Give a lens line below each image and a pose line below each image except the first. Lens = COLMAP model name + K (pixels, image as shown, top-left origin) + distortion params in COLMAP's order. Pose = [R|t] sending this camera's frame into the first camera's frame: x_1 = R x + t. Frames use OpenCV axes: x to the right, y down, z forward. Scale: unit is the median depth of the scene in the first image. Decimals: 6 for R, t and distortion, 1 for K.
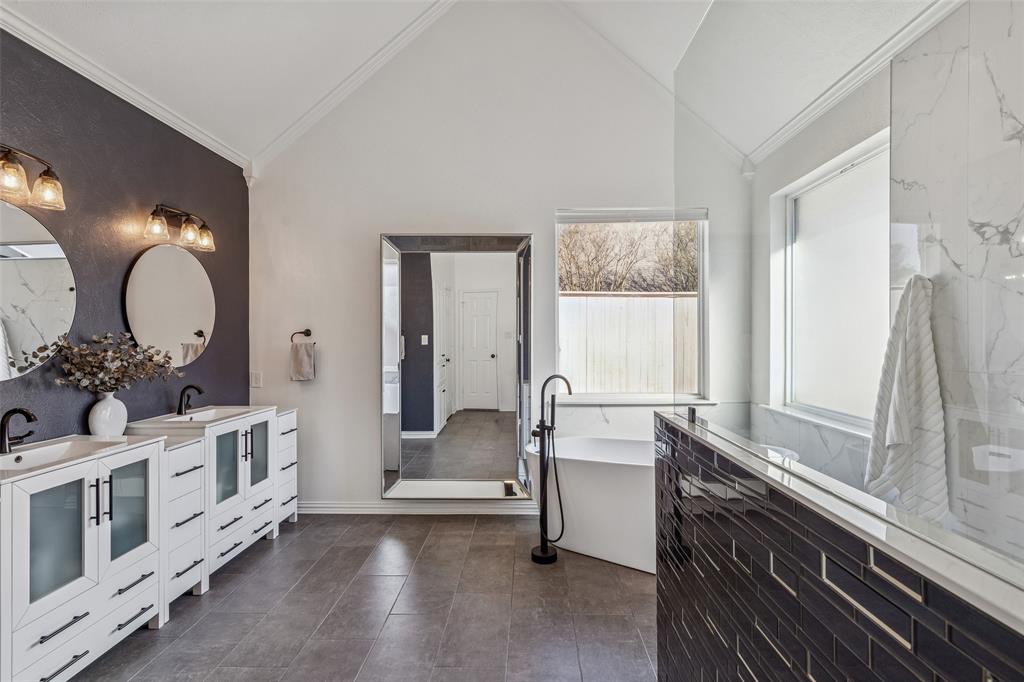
lens RADIAL K [[511.2, 0, 512.4], [0, 511.2, 334.5], [0, 0, 1]] dist [0.000428, 0.000190]
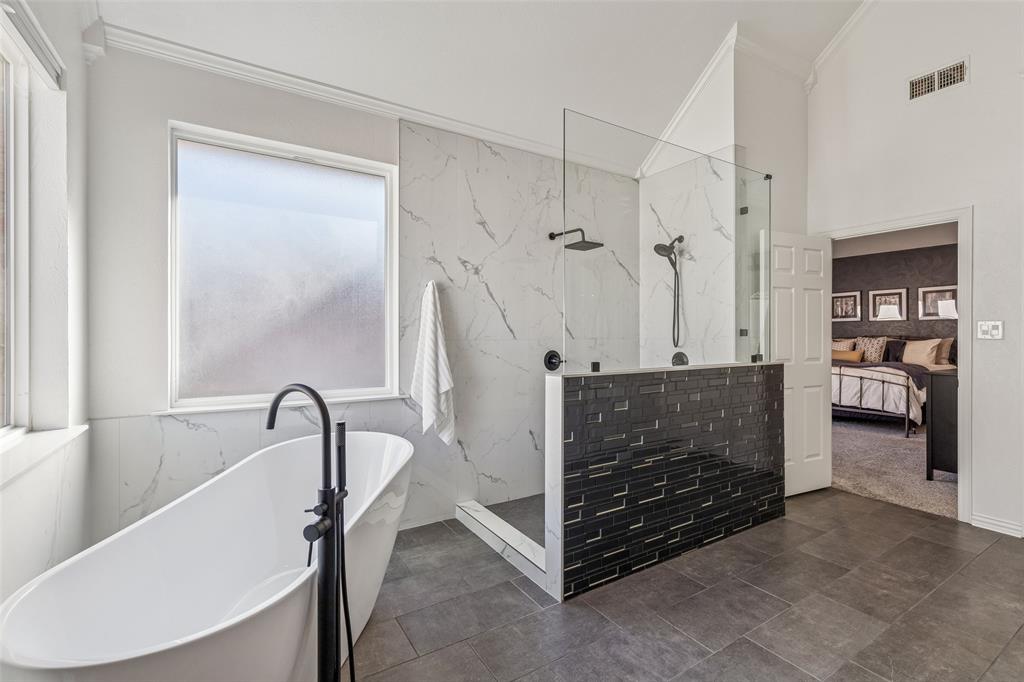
lens RADIAL K [[457.0, 0, 512.0], [0, 457.0, 336.8], [0, 0, 1]] dist [0.003575, 0.000269]
pose [[-0.551005, 0.002435, 0.834499, -0.542726], [-0.000582, 0.999994, -0.003302, 0.062949], [-0.834502, -0.002305, -0.551000, 1.726444]]
